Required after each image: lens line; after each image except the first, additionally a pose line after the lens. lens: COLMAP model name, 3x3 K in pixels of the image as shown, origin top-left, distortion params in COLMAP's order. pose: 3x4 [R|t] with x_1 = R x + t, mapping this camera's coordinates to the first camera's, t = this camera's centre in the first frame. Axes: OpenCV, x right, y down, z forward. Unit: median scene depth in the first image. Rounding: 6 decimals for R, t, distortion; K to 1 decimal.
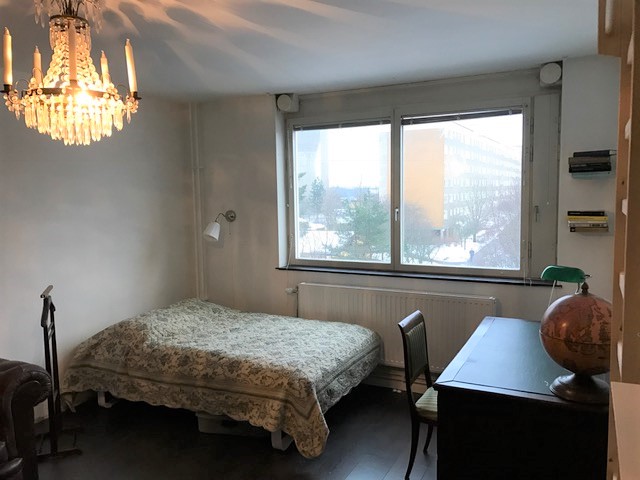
lens RADIAL K [[529.3, 0, 318.0], [0, 529.3, 236.2], [0, 0, 1]] dist [0.014998, -0.006444]
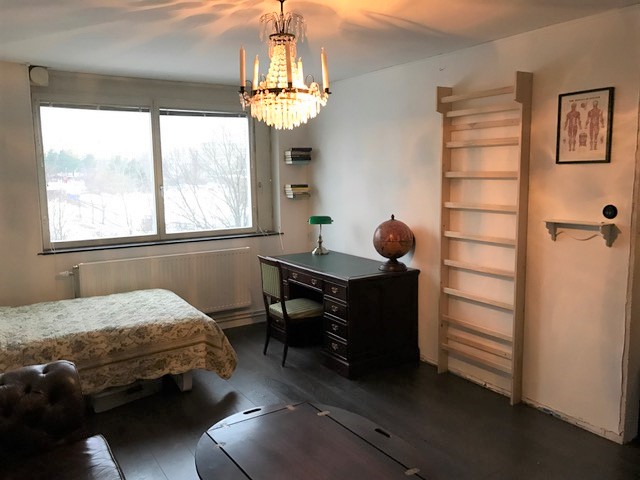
lens RADIAL K [[529.3, 0, 318.0], [0, 529.3, 236.2], [0, 0, 1]] dist [0.014998, -0.006444]
pose [[0.484244, -0.093536, 0.869919, -0.863695], [0.076947, 0.994969, 0.064148, 0.010803], [-0.871543, 0.035874, 0.489005, 0.154833]]
